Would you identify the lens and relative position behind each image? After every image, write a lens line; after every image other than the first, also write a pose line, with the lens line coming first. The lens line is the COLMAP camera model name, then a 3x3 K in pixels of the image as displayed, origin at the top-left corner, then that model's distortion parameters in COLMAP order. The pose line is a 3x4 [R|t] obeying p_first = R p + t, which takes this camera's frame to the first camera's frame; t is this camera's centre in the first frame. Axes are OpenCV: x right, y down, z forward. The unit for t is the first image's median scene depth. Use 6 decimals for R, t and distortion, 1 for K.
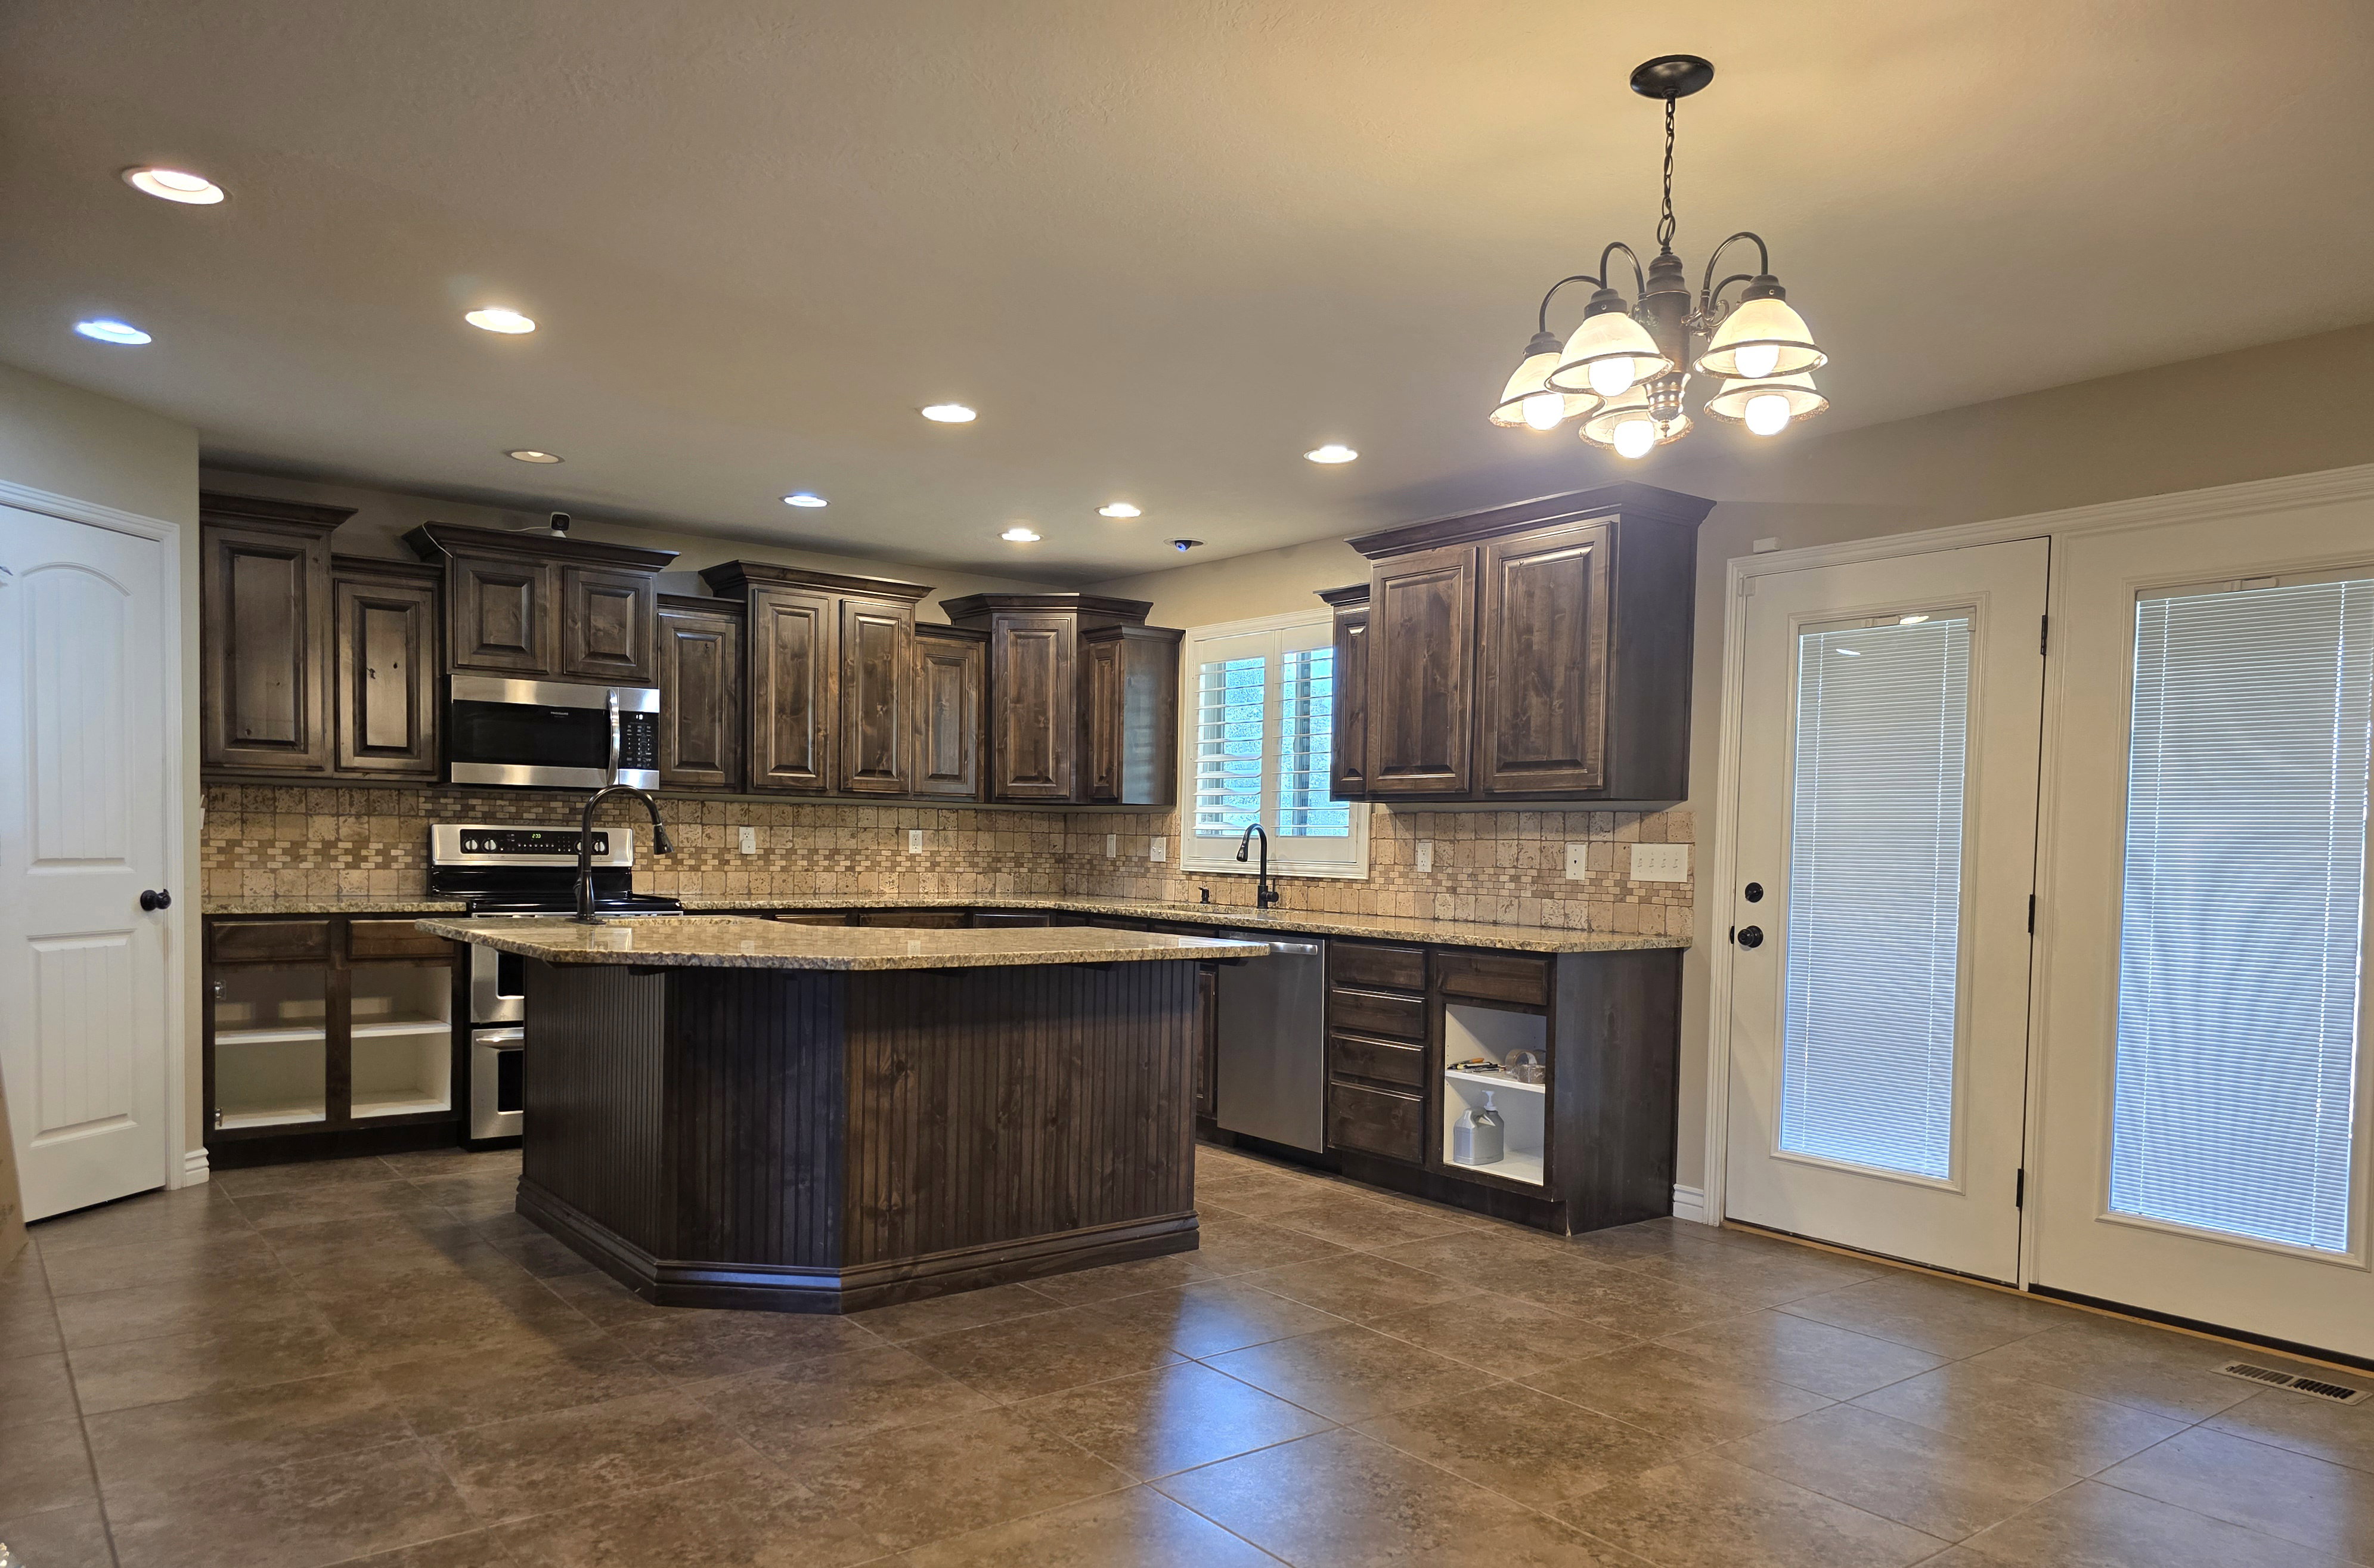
lens RADIAL K [[1617.0, 0, 1189.8], [0, 1617.0, 916.3], [0, 0, 1]] dist [0.042130, -0.016026]
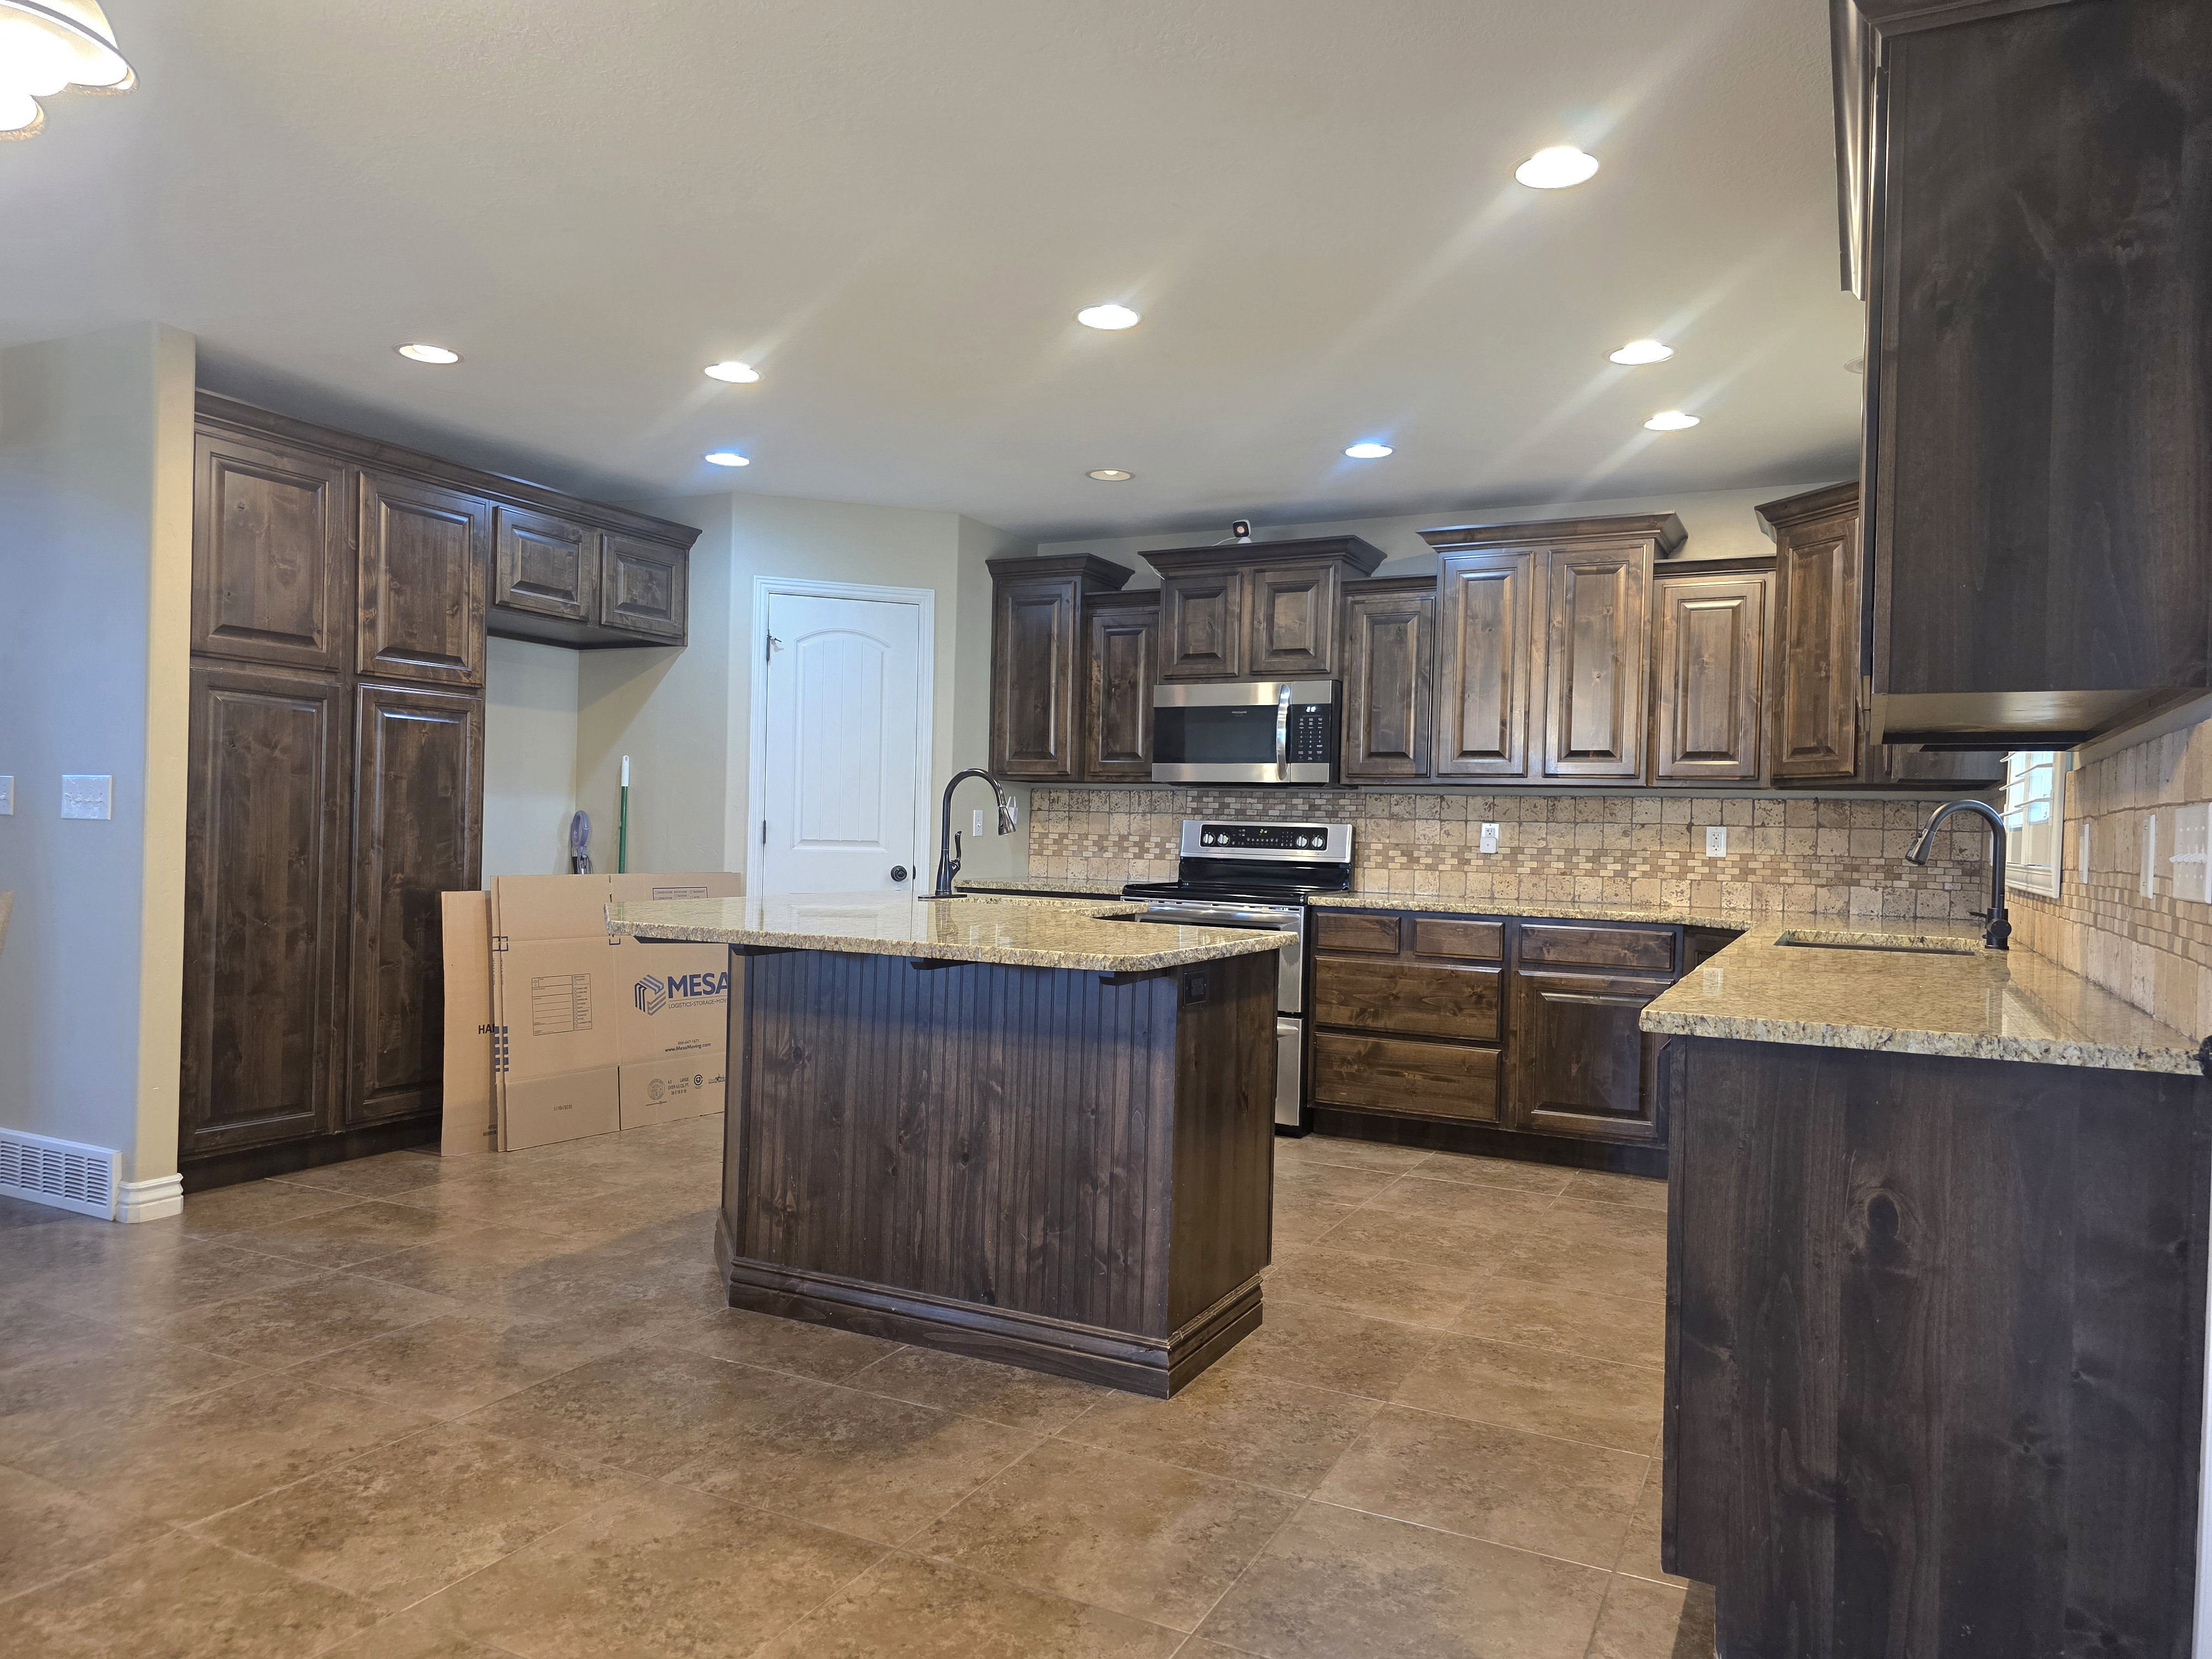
lens RADIAL K [[1486.0, 0, 1104.2], [0, 1486.0, 832.3], [0, 0, 1]] dist [0.042641, -0.030927]
pose [[0.423917, -0.007572, -0.905669, 0.602215], [-0.061303, 0.997432, -0.037033, -0.010121], [0.903624, 0.071219, 0.422364, 0.729431]]
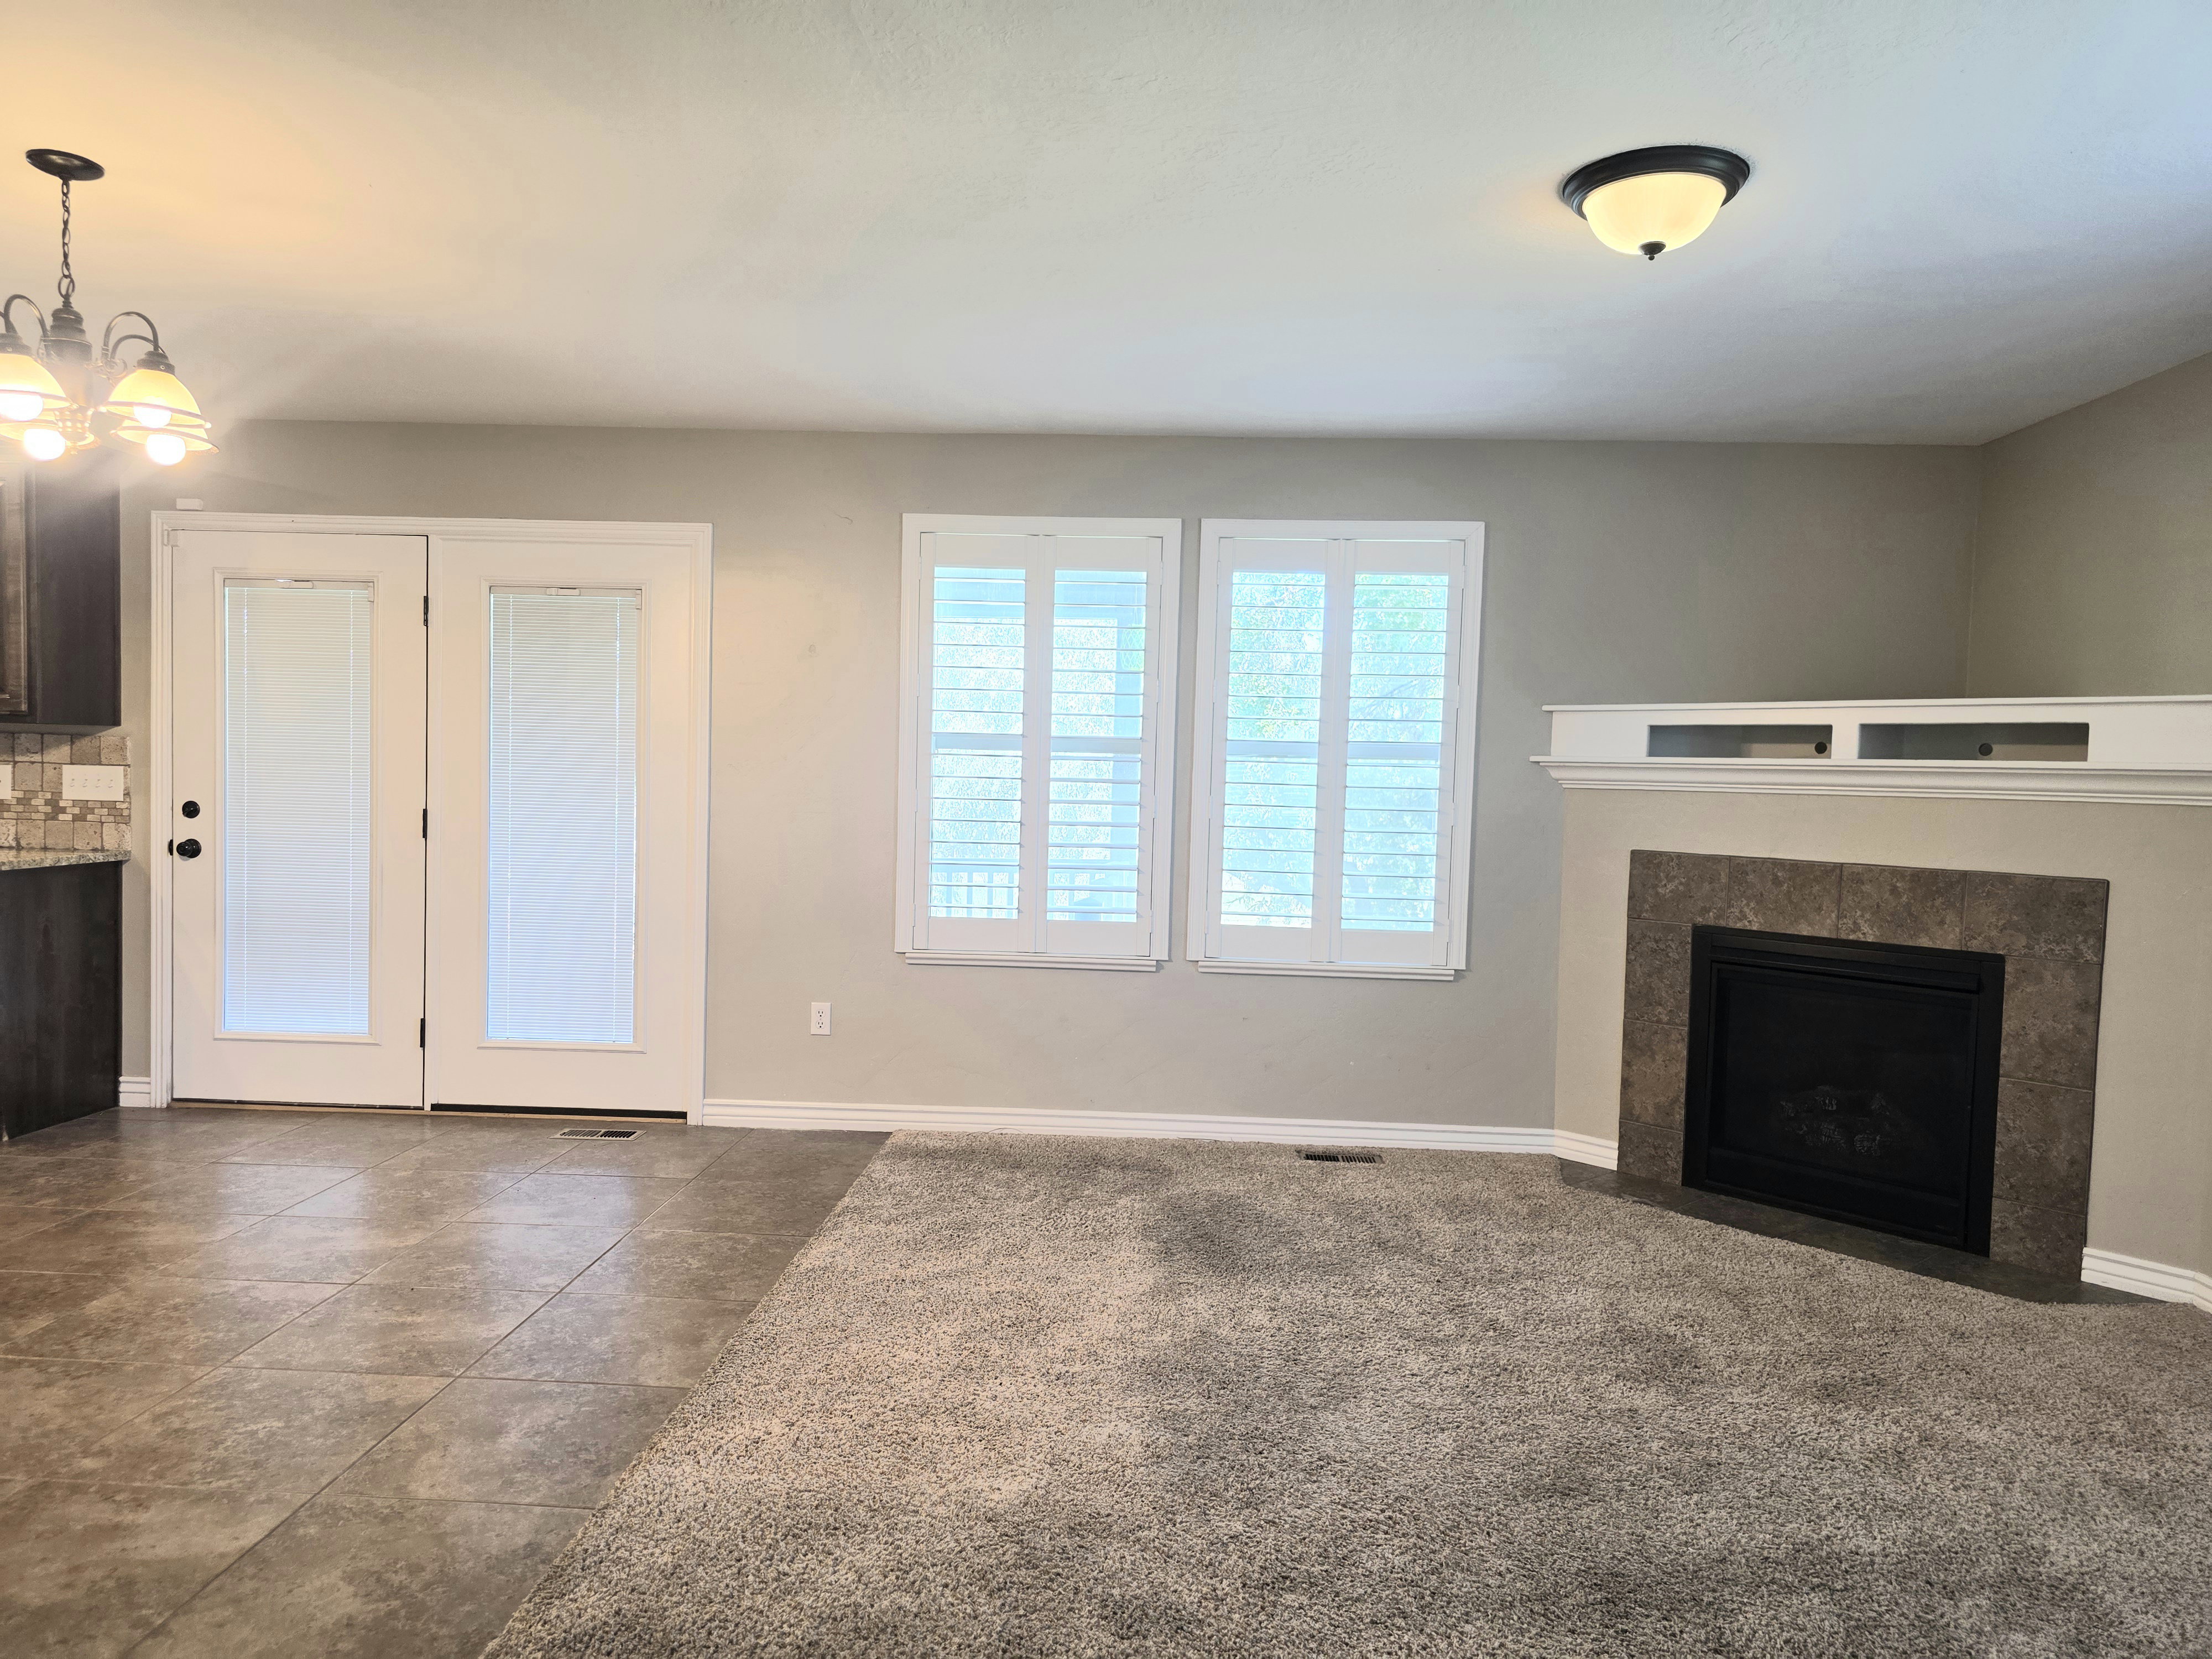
lens RADIAL K [[1486.0, 0, 1102.7], [0, 1486.0, 832.6], [0, 0, 1]] dist [0.042641, -0.030927]
pose [[0.646938, -0.033412, 0.761810, -0.047880], [0.024736, 0.999433, 0.022828, -0.007652], [-0.762141, 0.004076, 0.647398, -0.191286]]
